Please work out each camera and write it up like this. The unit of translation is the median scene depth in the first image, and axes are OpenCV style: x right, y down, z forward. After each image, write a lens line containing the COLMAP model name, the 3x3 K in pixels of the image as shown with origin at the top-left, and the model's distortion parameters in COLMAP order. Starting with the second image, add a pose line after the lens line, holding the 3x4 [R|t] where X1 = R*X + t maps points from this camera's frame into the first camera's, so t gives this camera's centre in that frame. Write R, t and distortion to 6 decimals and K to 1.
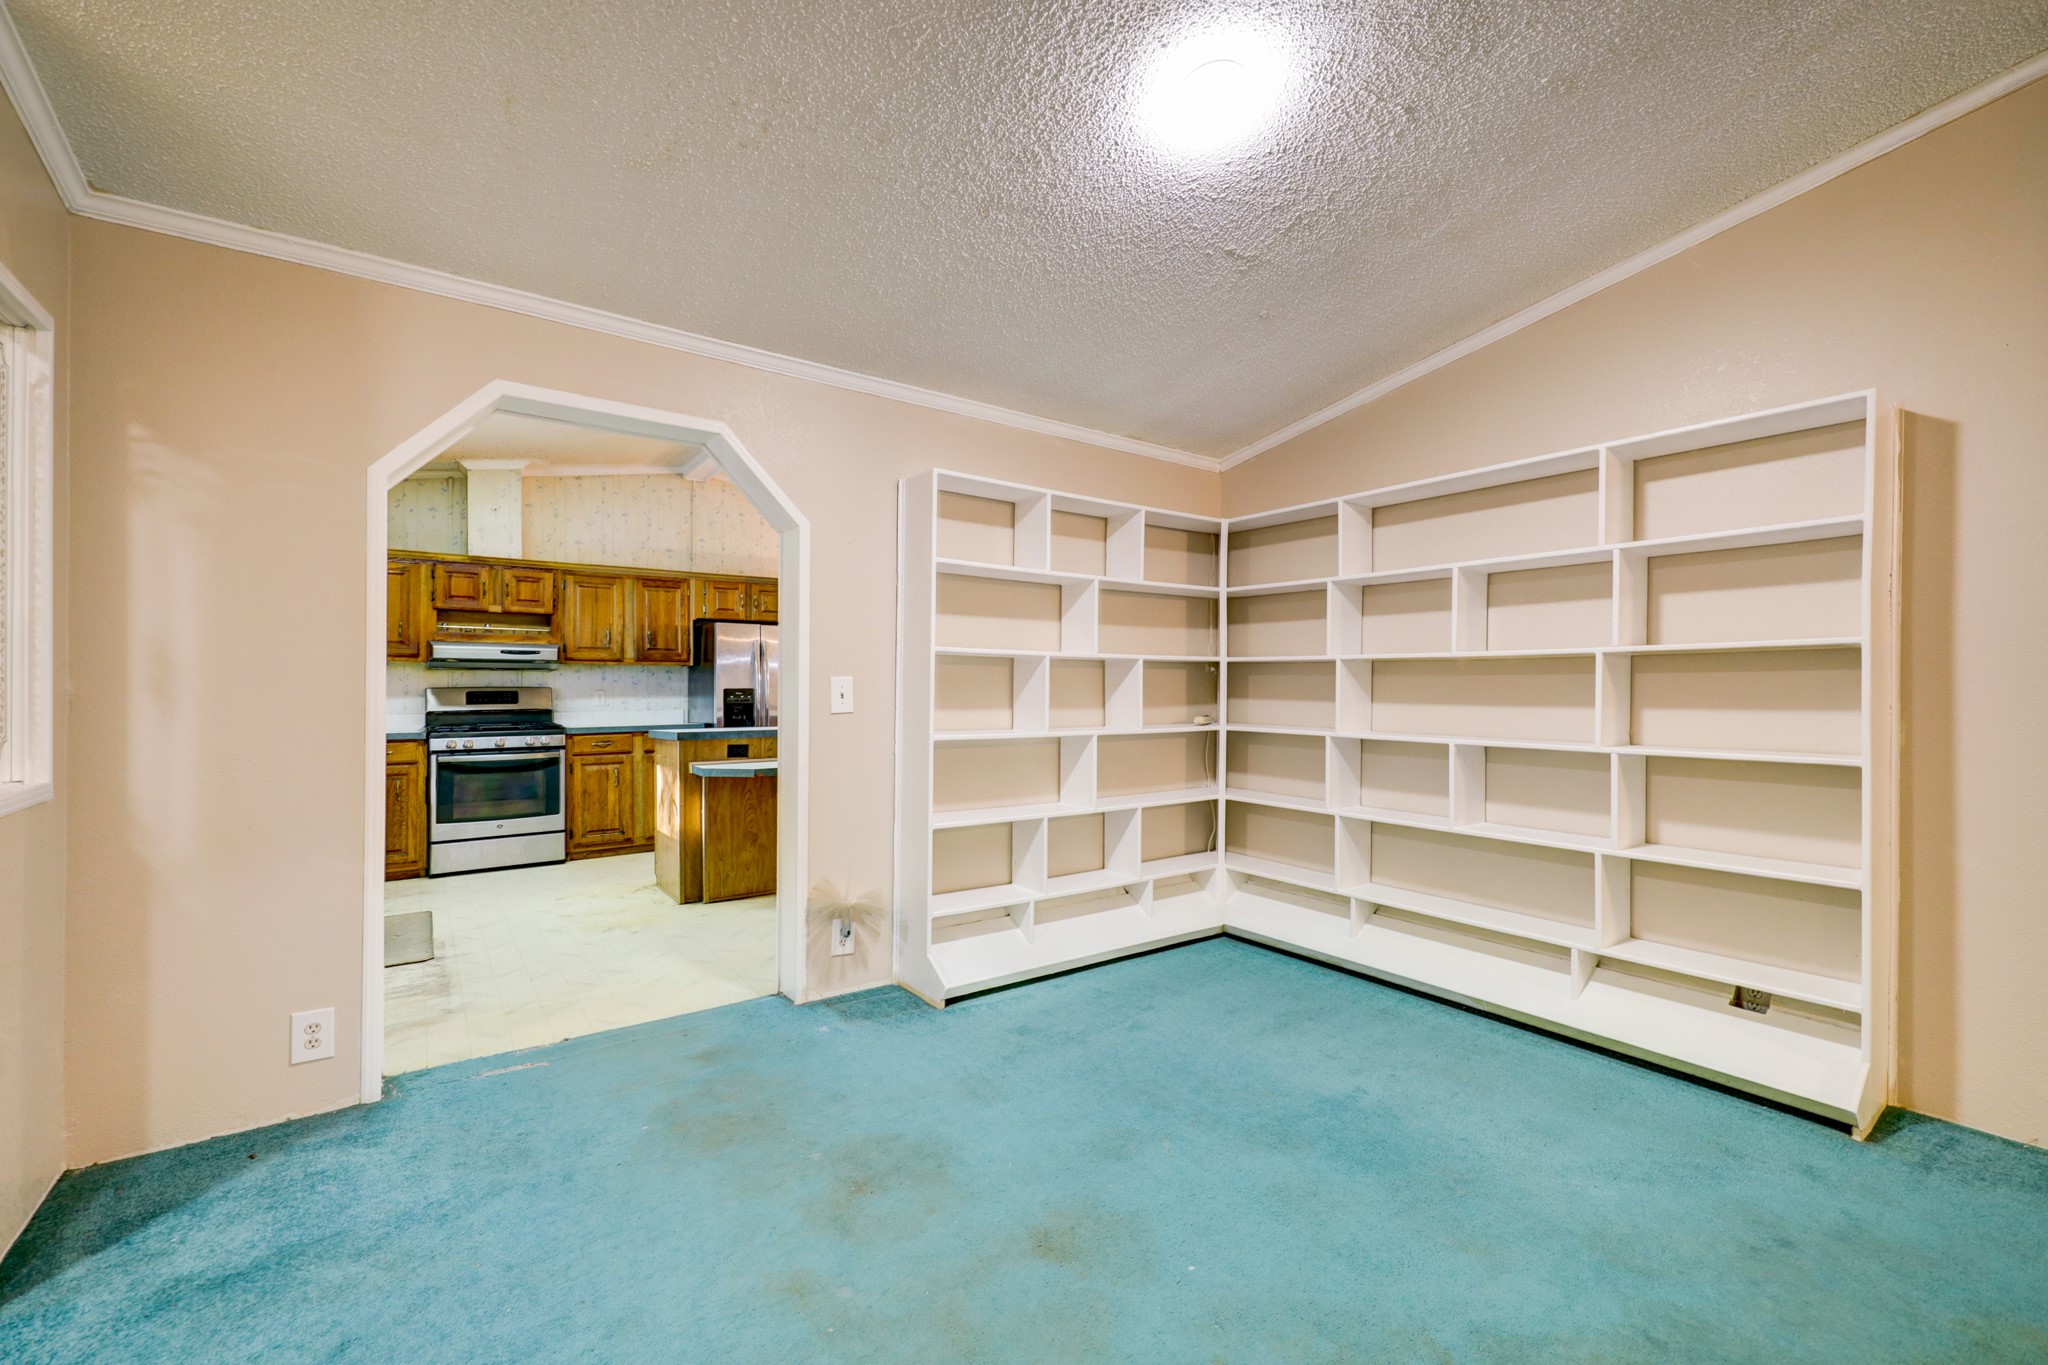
lens RADIAL K [[849.0, 0, 1040.7], [0, 849.0, 683.0], [0, 0, 1]] dist [0.001461, 0.000325]
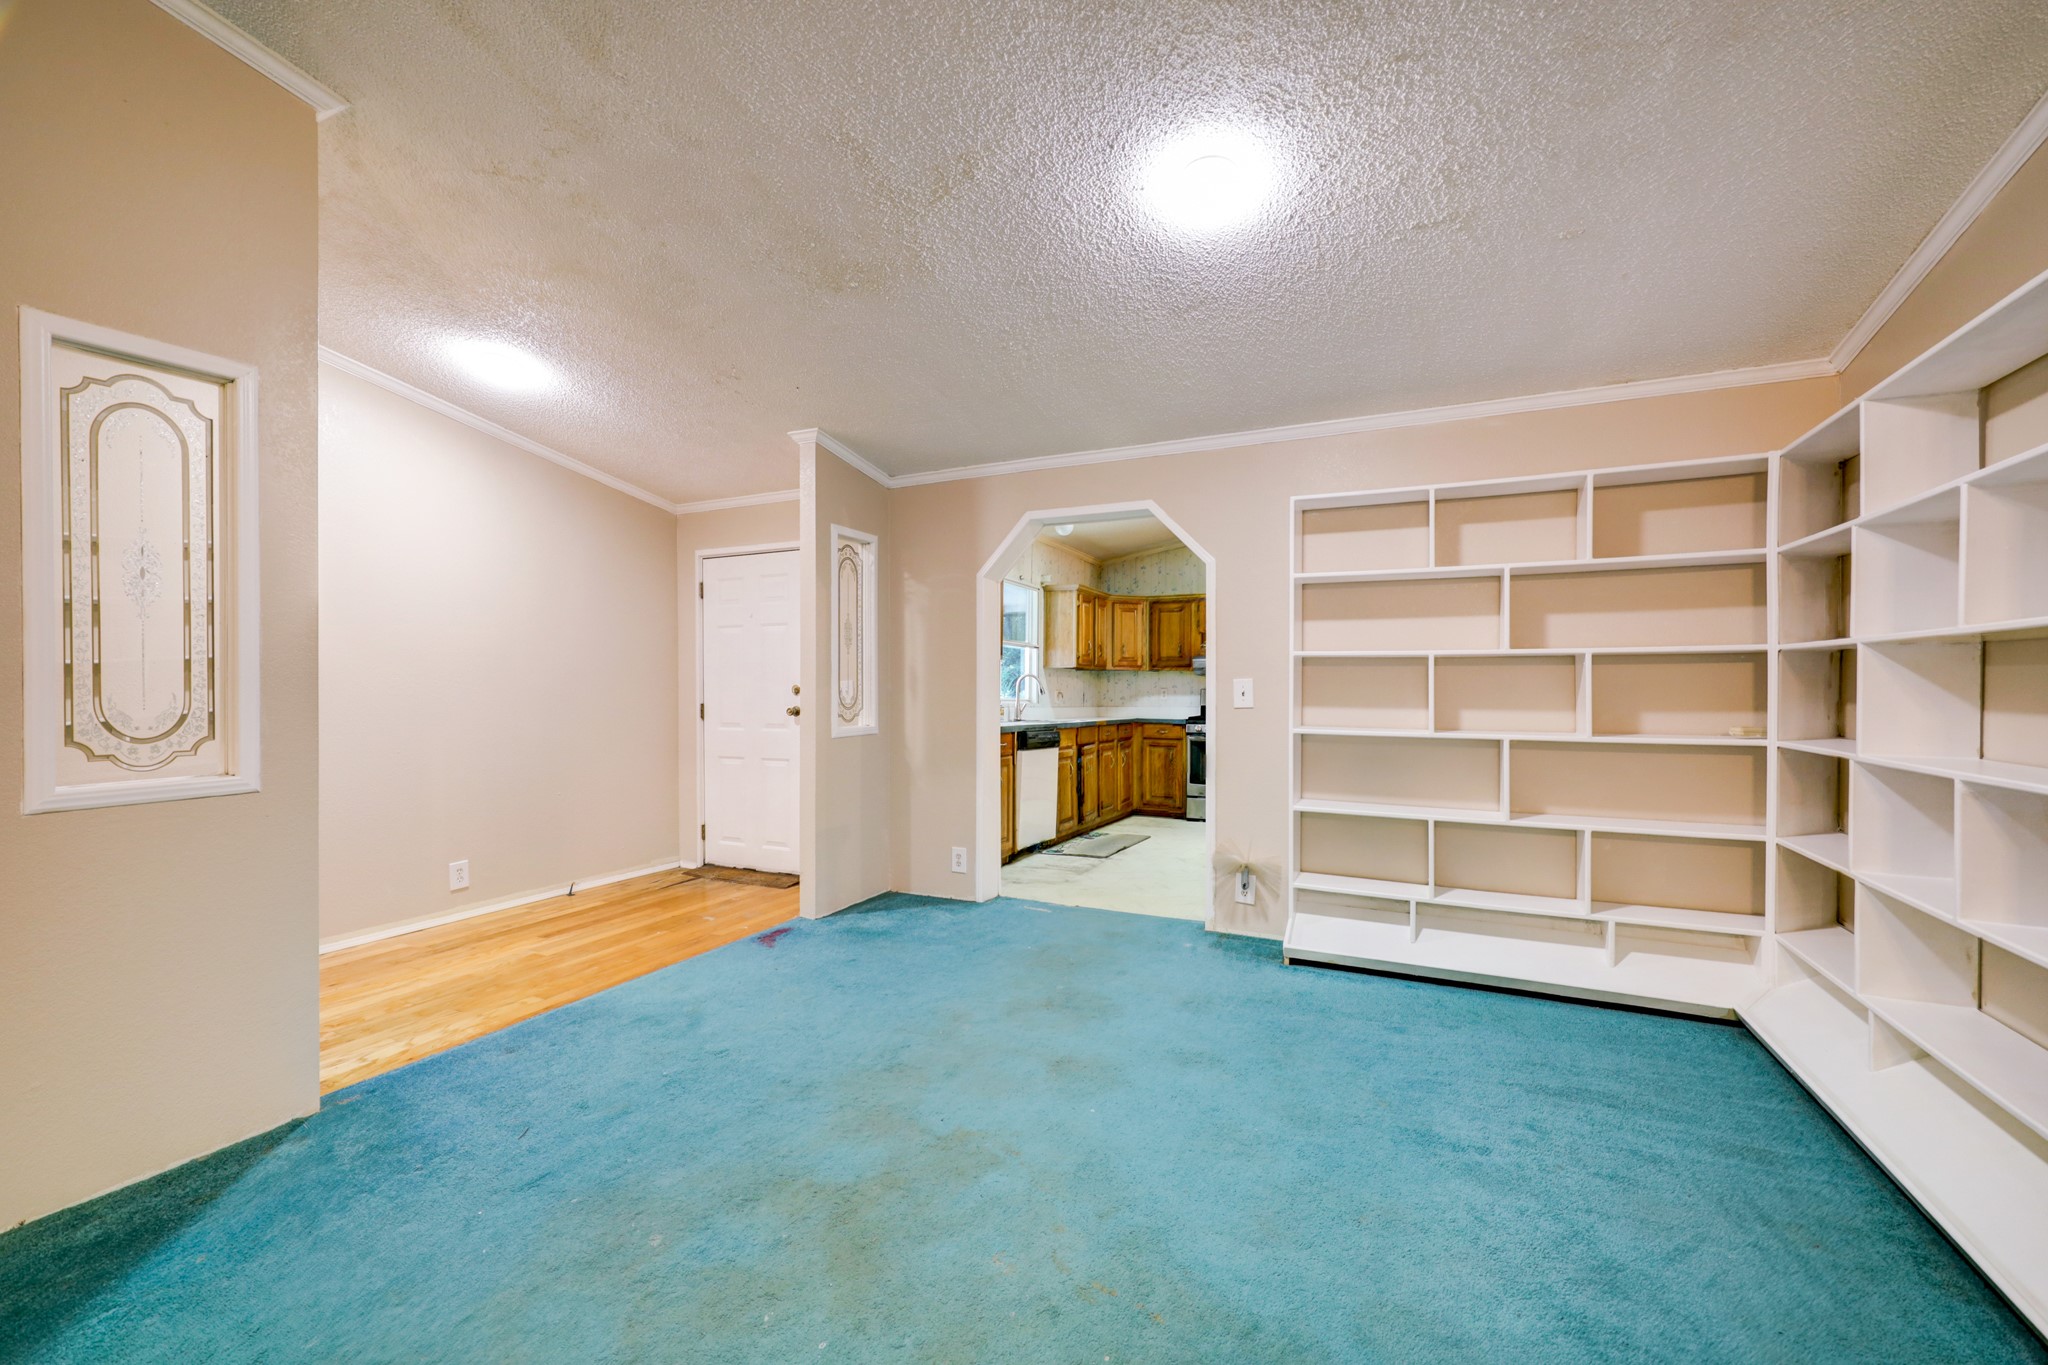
lens RADIAL K [[838.3, 0, 1024.0], [0, 838.3, 682.5], [0, 0, 1]] dist [0.001504, 0.000463]
pose [[0.472868, -0.007493, -0.881101, 0.713407], [0.004608, 0.999971, -0.006031, 0.004432], [0.881121, -0.001208, 0.472889, 0.143854]]
